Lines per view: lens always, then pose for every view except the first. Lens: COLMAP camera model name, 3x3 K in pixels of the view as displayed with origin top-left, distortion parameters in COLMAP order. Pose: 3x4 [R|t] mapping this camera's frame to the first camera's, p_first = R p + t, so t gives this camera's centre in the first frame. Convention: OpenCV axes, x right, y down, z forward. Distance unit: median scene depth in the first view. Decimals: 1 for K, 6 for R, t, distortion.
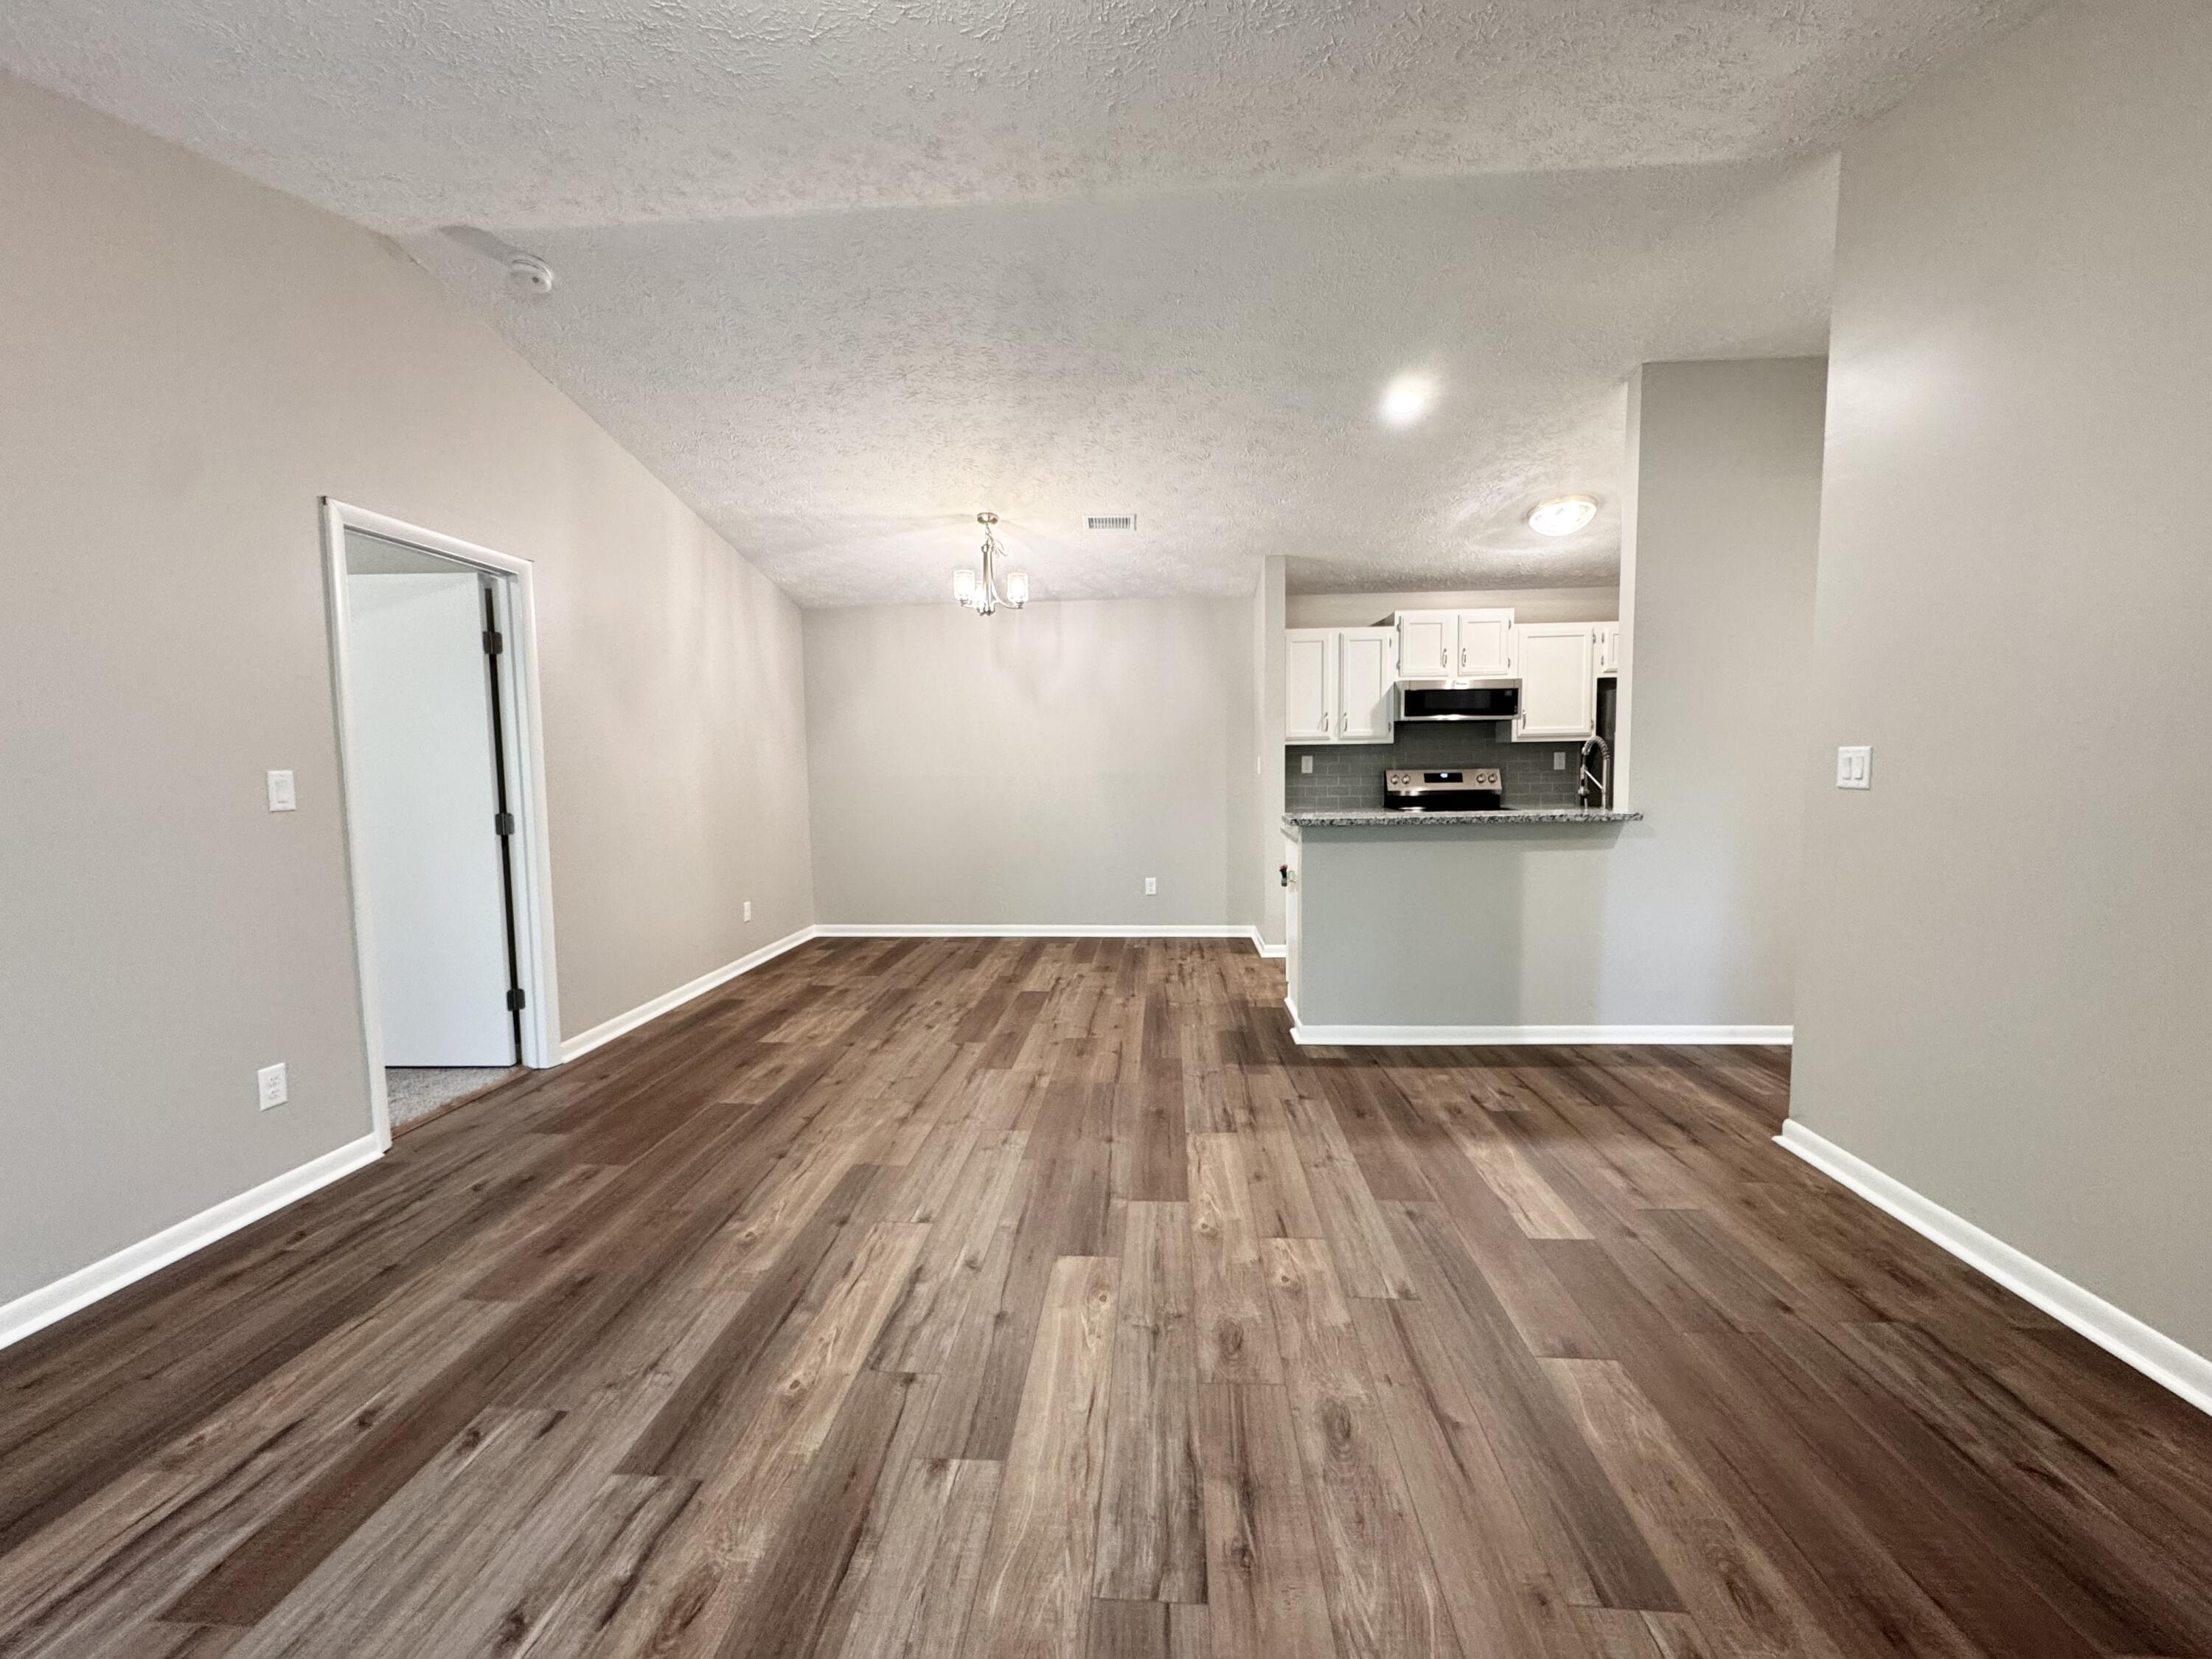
lens RADIAL K [[881.8, 0, 1108.1], [0, 881.8, 831.0], [0, 0, 1]] dist [-0.000853, -0.000071]
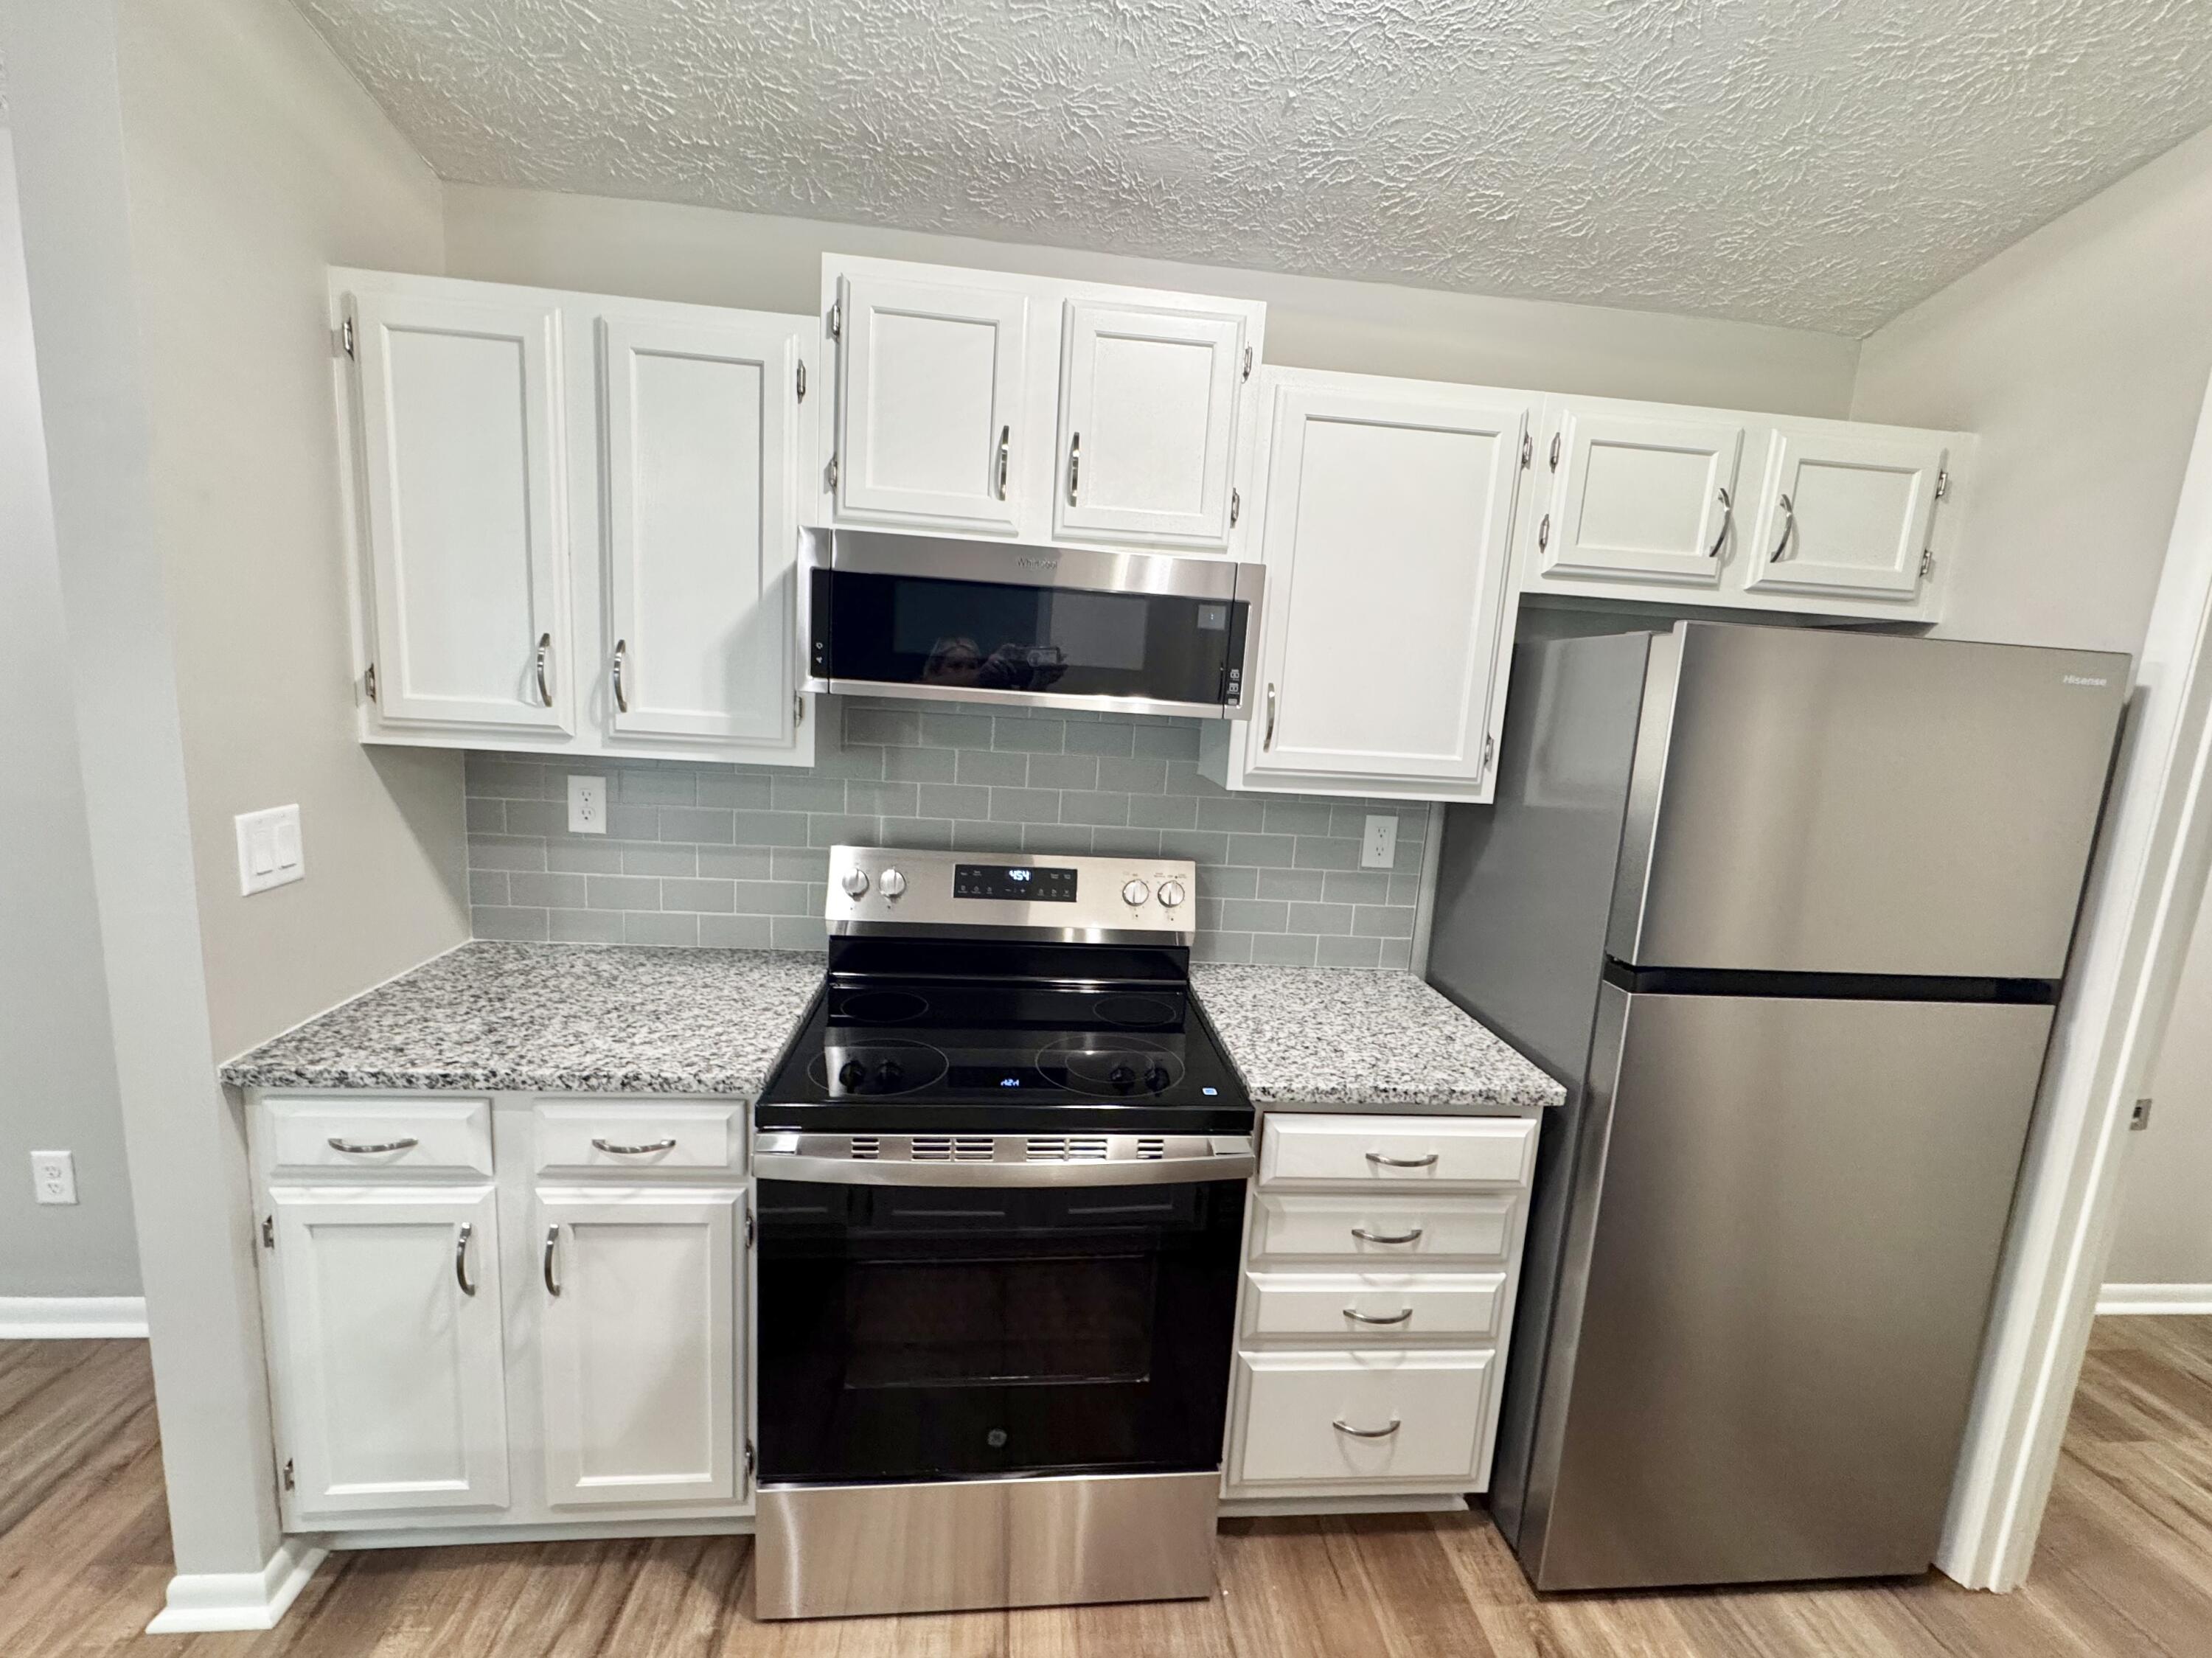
lens RADIAL K [[881.8, 0, 1106.9], [0, 881.8, 819.8], [0, 0, 1]] dist [-0.000853, -0.000071]
pose [[0.985297, 0.051202, 0.162998, 0.694486], [-0.064103, 0.995129, 0.074898, -0.206768], [-0.158369, -0.084245, 0.983780, 1.344823]]
